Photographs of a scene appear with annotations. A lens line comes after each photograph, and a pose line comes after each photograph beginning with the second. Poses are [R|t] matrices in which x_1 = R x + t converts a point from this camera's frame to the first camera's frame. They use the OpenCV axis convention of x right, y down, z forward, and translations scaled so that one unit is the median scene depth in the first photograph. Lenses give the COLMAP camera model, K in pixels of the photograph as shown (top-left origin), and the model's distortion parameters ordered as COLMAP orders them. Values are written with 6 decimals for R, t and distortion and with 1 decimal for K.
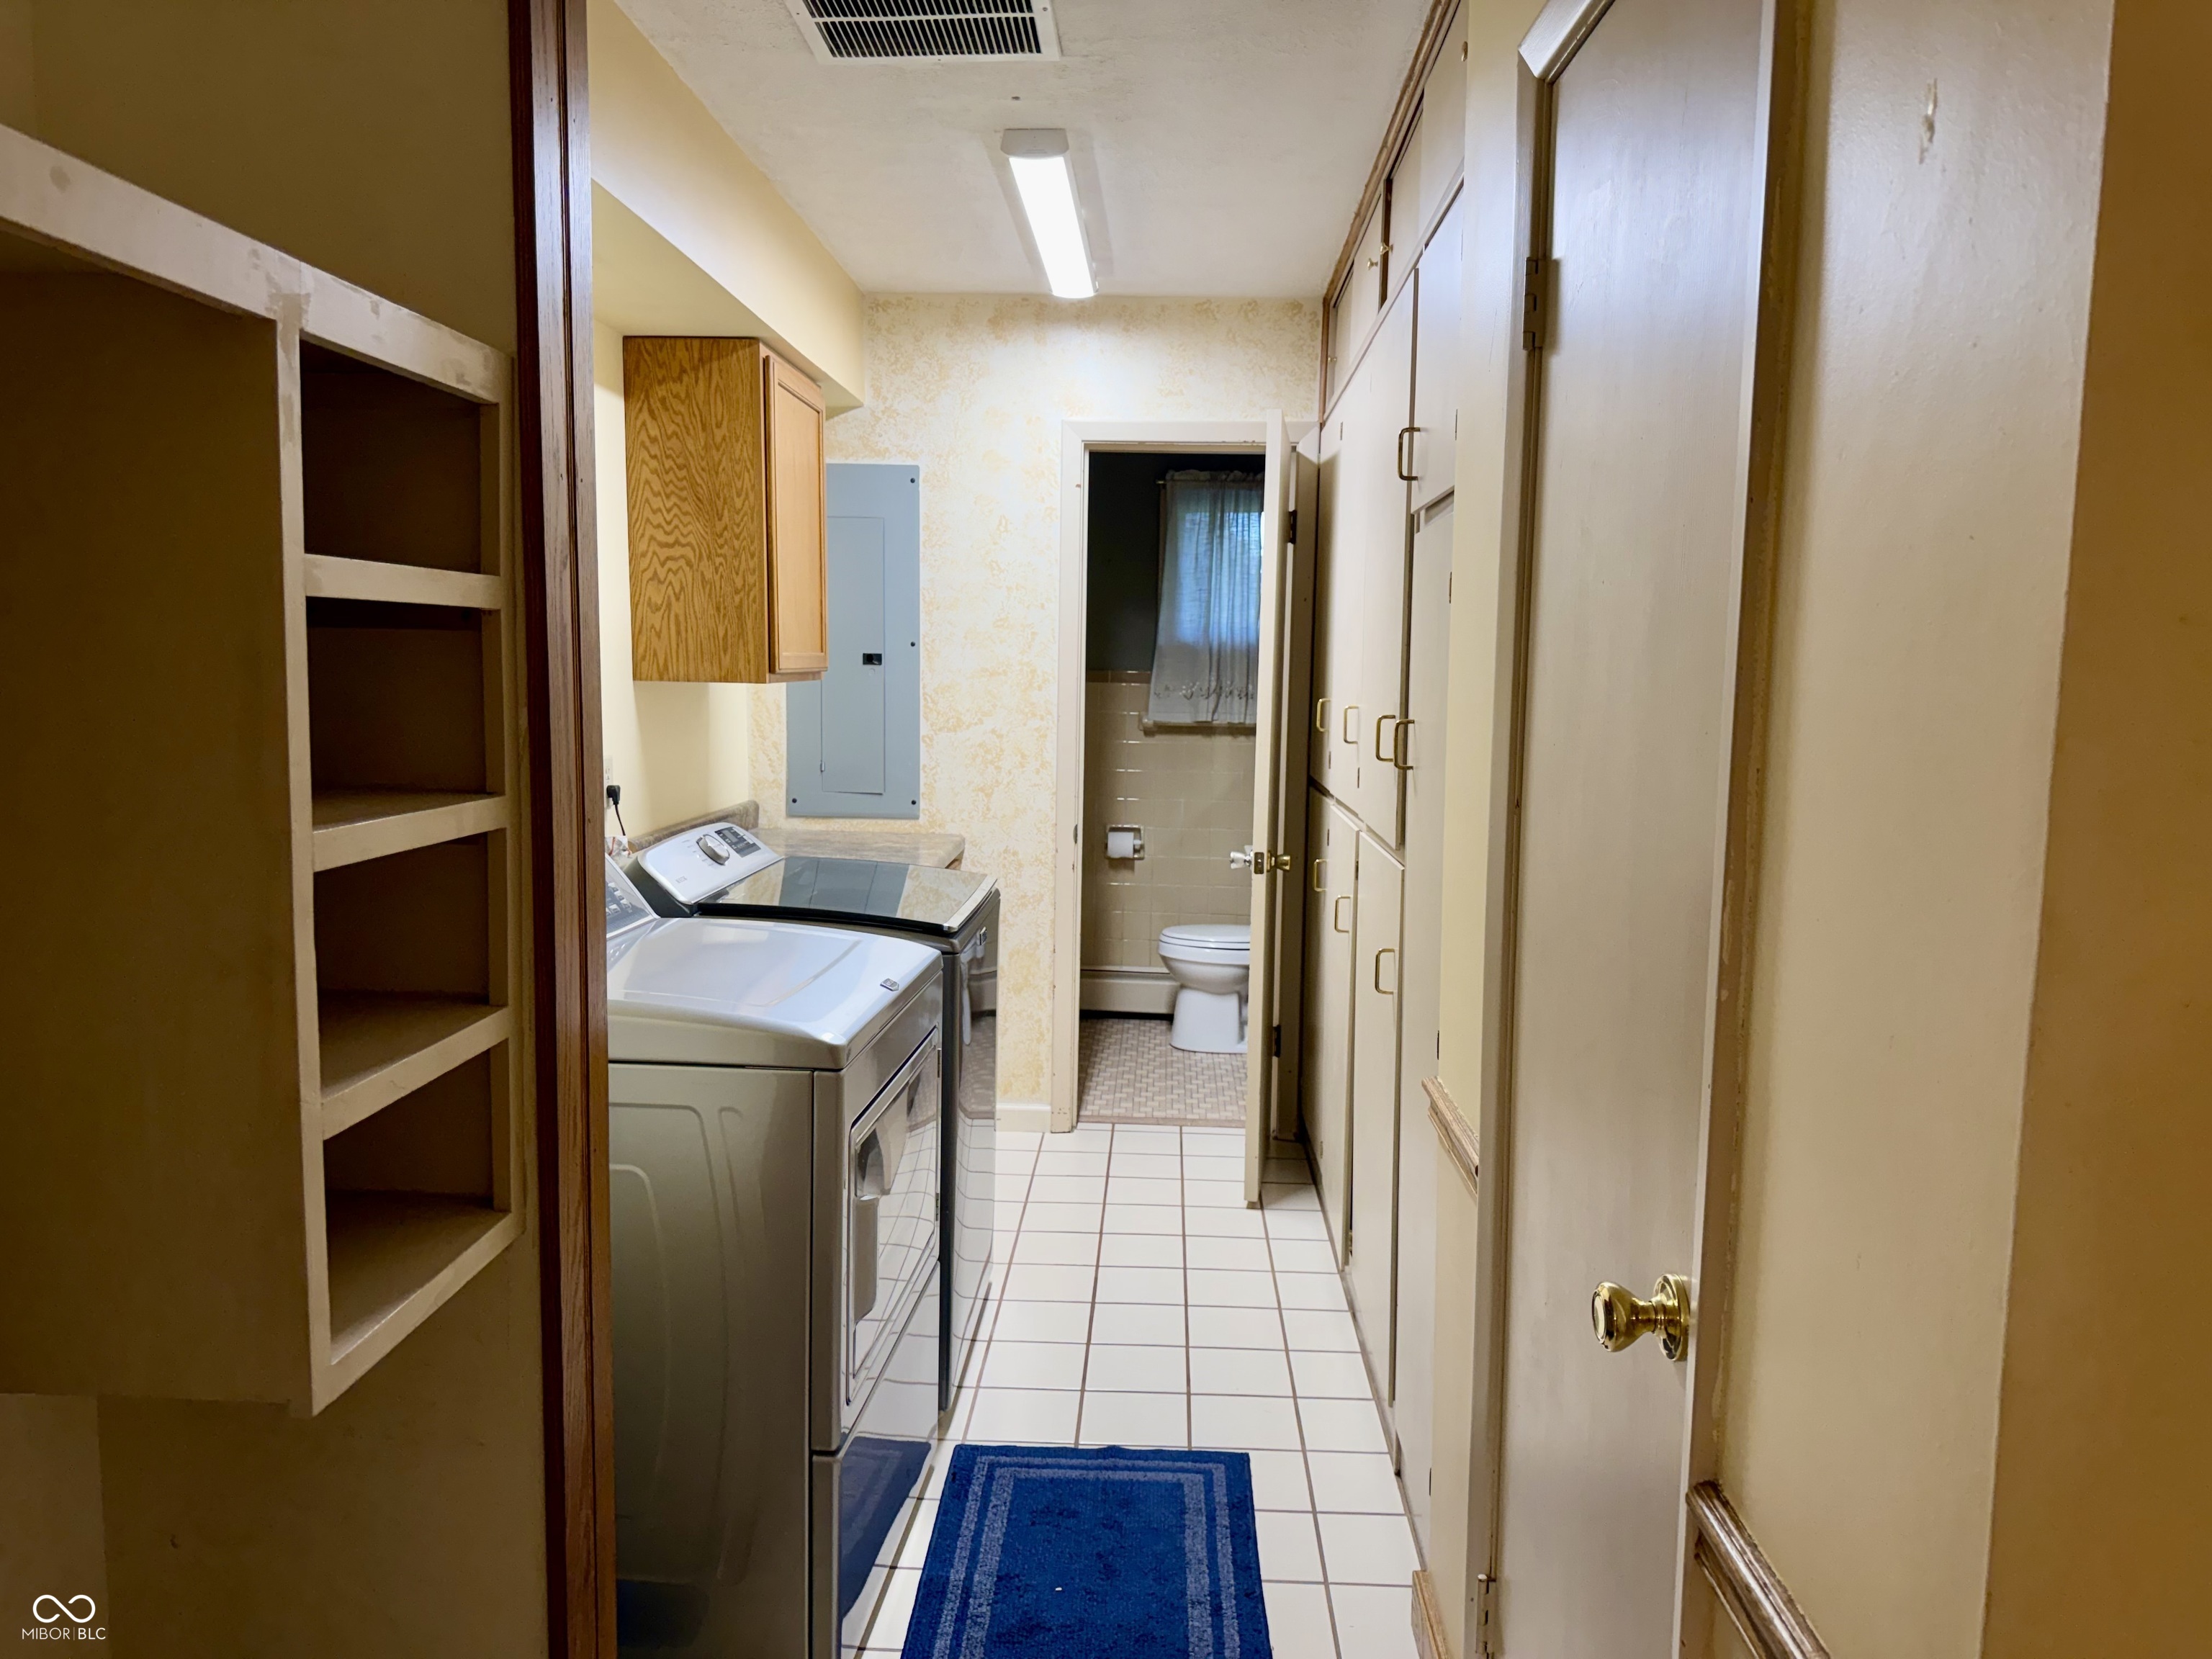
lens RADIAL K [[1540.4, 0, 1147.8], [0, 1540.4, 855.7], [0, 0, 1]] dist [0.100476, -0.131332]
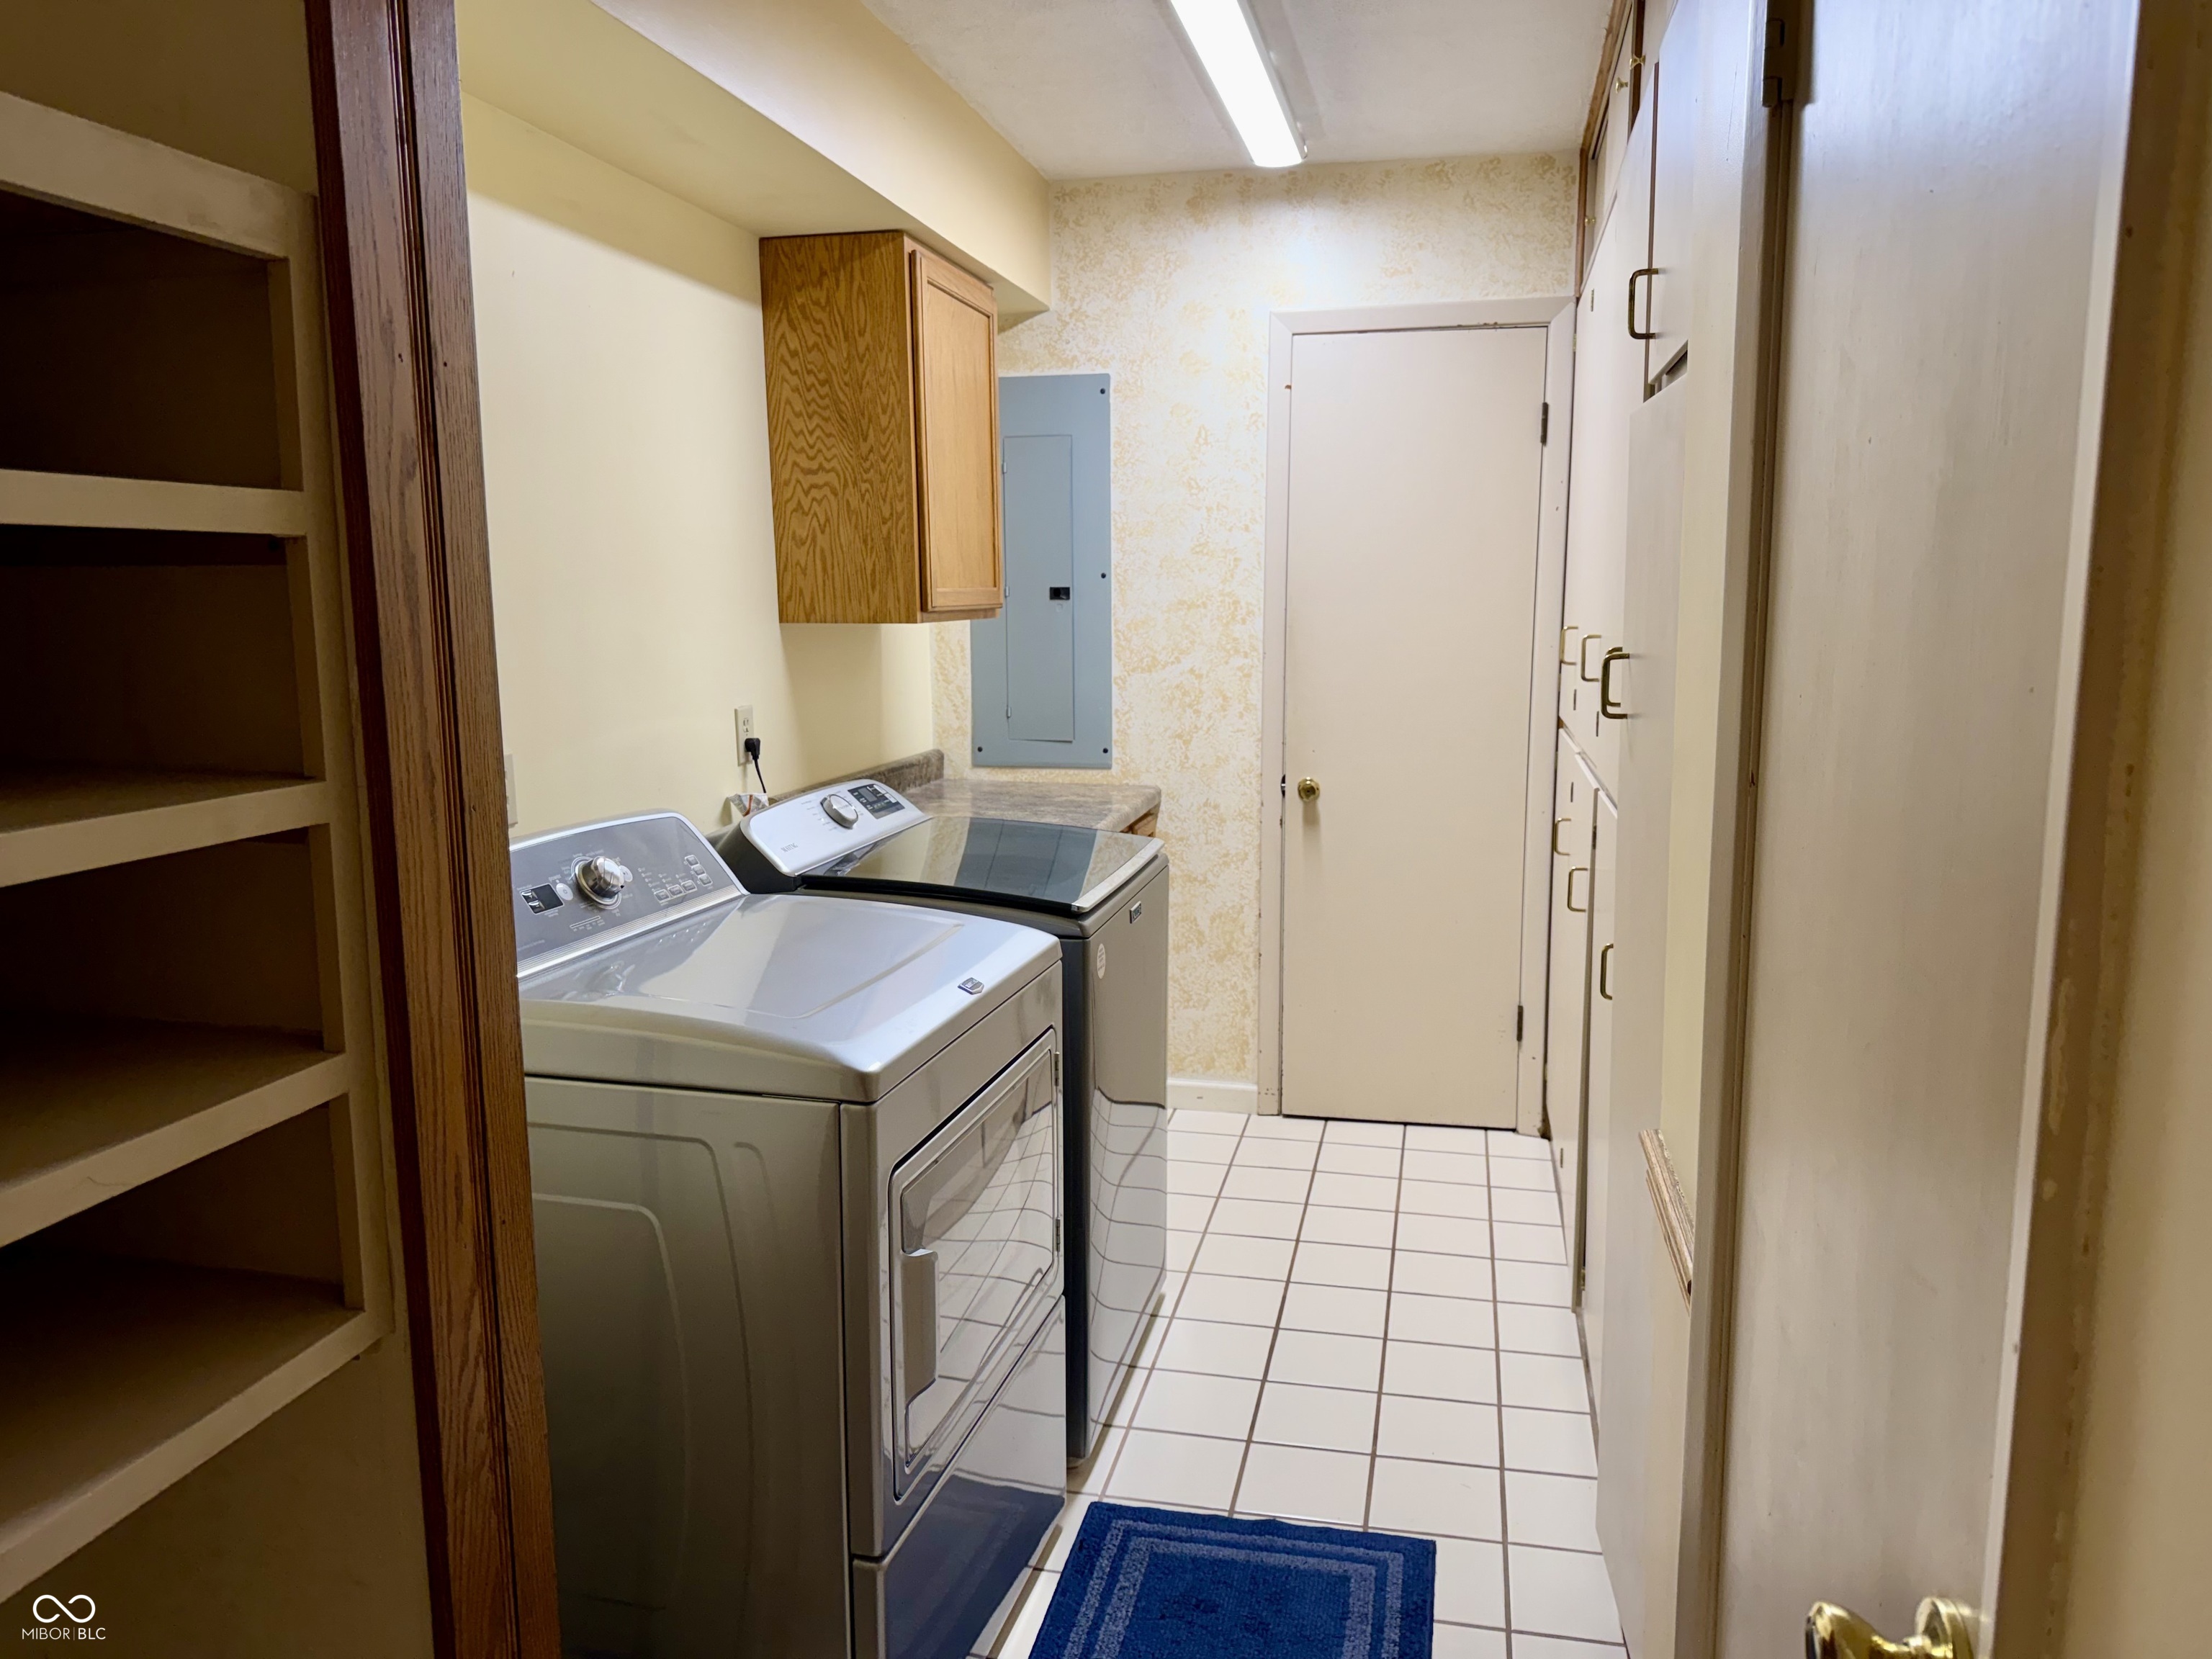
lens RADIAL K [[1540.4, 0, 1147.8], [0, 1540.4, 855.7], [0, 0, 1]] dist [0.100476, -0.131332]
pose [[0.982394, 0.008817, -0.186615, 0.055499], [-0.000720, 0.999057, 0.043408, -0.015620], [0.186822, -0.042509, 0.981474, 0.140483]]
